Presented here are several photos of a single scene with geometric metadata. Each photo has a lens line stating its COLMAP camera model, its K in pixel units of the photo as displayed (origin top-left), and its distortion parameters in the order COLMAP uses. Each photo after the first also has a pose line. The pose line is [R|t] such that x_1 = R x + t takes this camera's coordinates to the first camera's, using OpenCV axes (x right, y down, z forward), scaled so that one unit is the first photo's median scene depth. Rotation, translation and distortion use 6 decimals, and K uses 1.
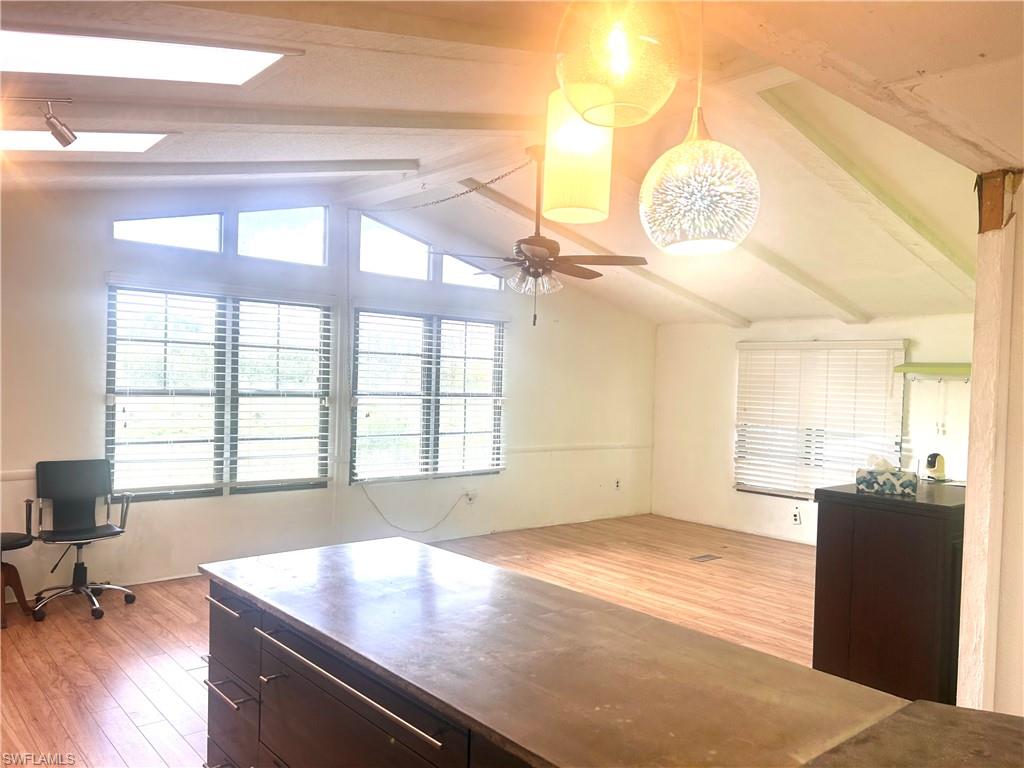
lens RADIAL K [[754.2, 0, 512.0], [0, 754.2, 384.0], [0, 0, 1]] dist [0.042860, 0.000528]
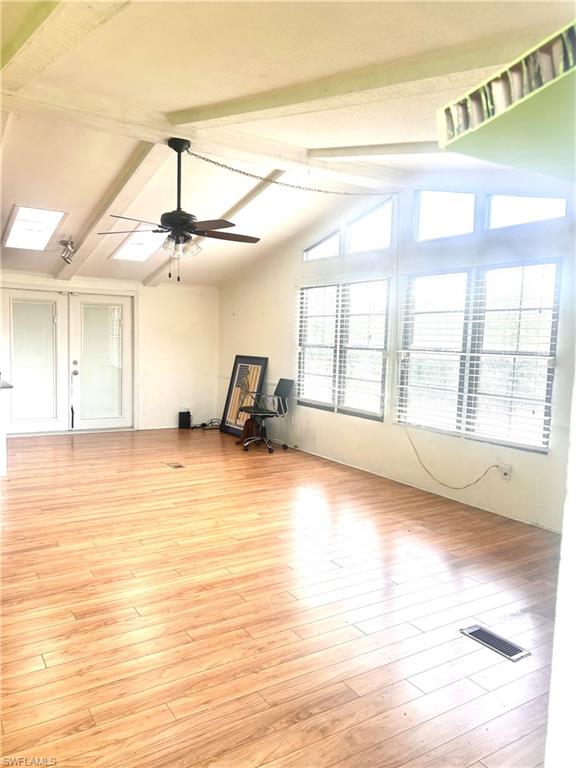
lens RADIAL K [[590.2, 0, 288.0], [0, 590.2, 384.0], [0, 0, 1]] dist [0.170622, 0.000011]
pose [[-0.147047, 0.047576, -0.987985, 0.794043], [-0.031379, 0.998115, 0.052735, 0.025986], [0.988632, 0.038756, -0.145277, 1.027054]]
